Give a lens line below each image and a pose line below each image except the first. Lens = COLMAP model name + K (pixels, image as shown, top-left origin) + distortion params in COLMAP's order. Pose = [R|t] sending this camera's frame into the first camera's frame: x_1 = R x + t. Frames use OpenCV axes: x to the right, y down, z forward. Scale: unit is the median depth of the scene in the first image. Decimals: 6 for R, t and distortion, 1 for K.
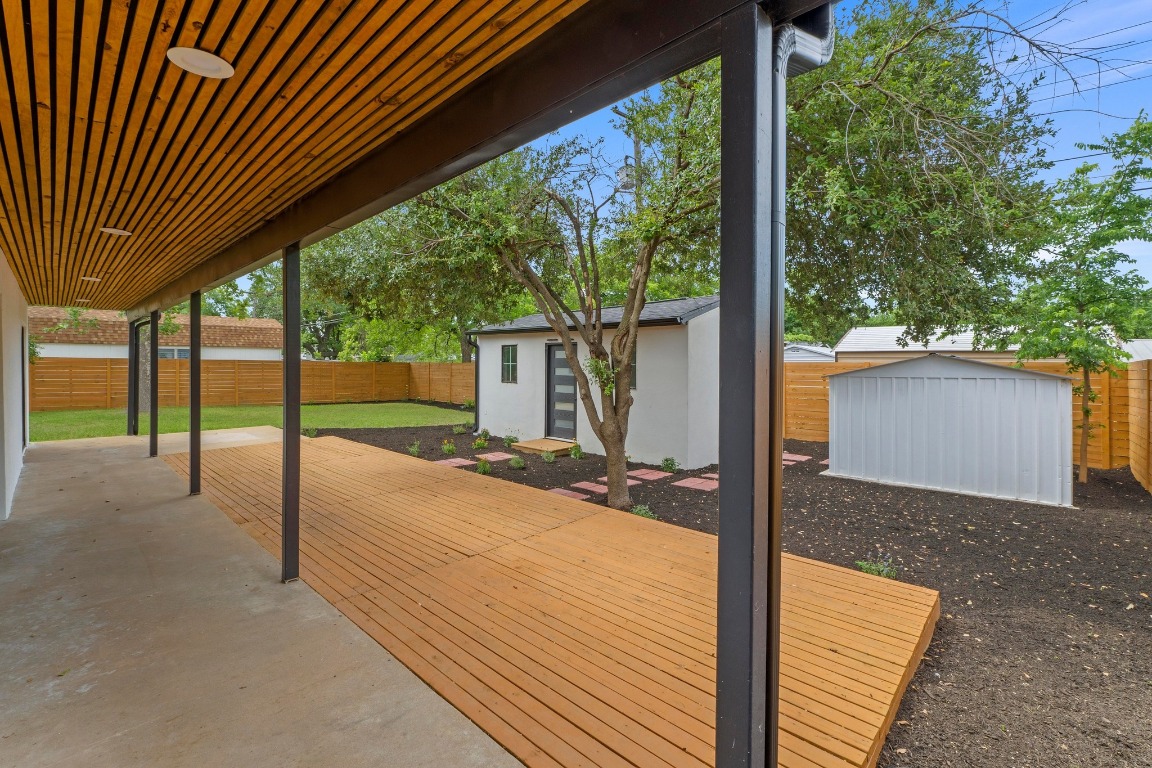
lens RADIAL K [[486.5, 0, 577.4], [0, 486.5, 382.2], [0, 0, 1]] dist [-0.003052, -0.000072]
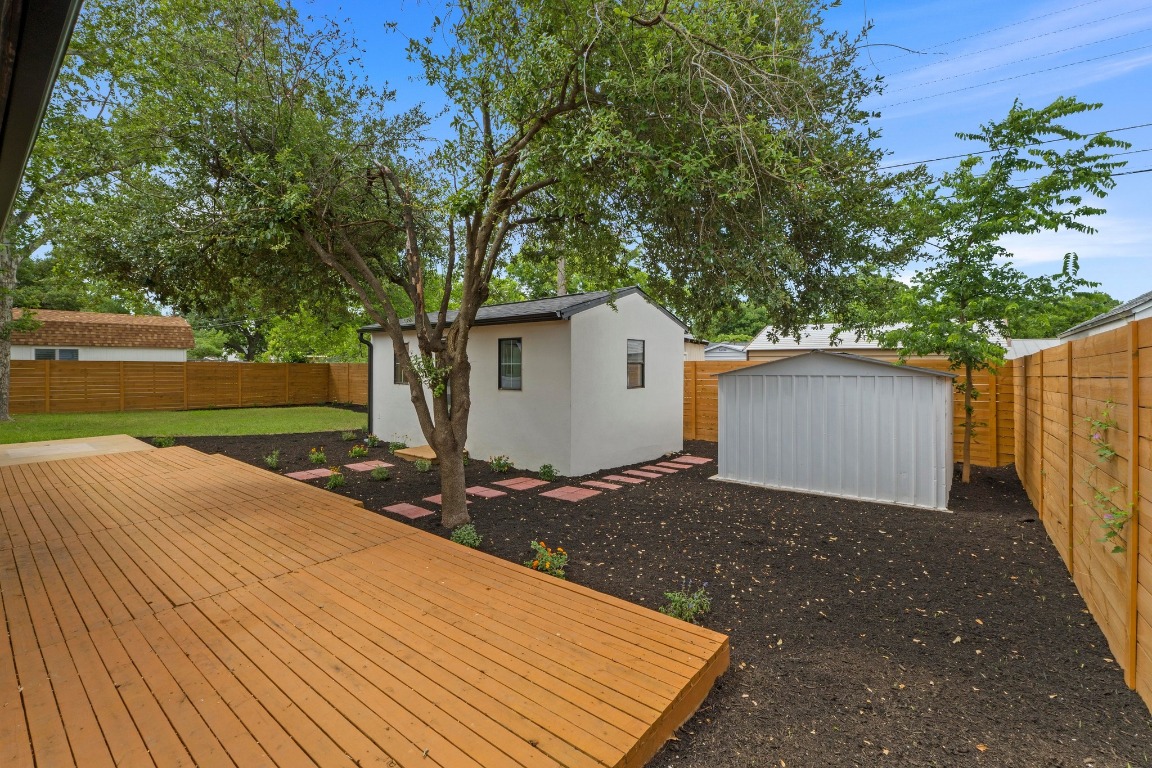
lens RADIAL K [[483.5, 0, 576.0], [0, 483.5, 384.0], [0, 0, 1]] dist [-0.002336, -0.000558]
pose [[0.997090, -0.006747, 0.075941, 0.213972], [0.006615, 0.999976, 0.001993, 0.002202], [-0.075952, -0.001485, 0.997110, 0.105355]]
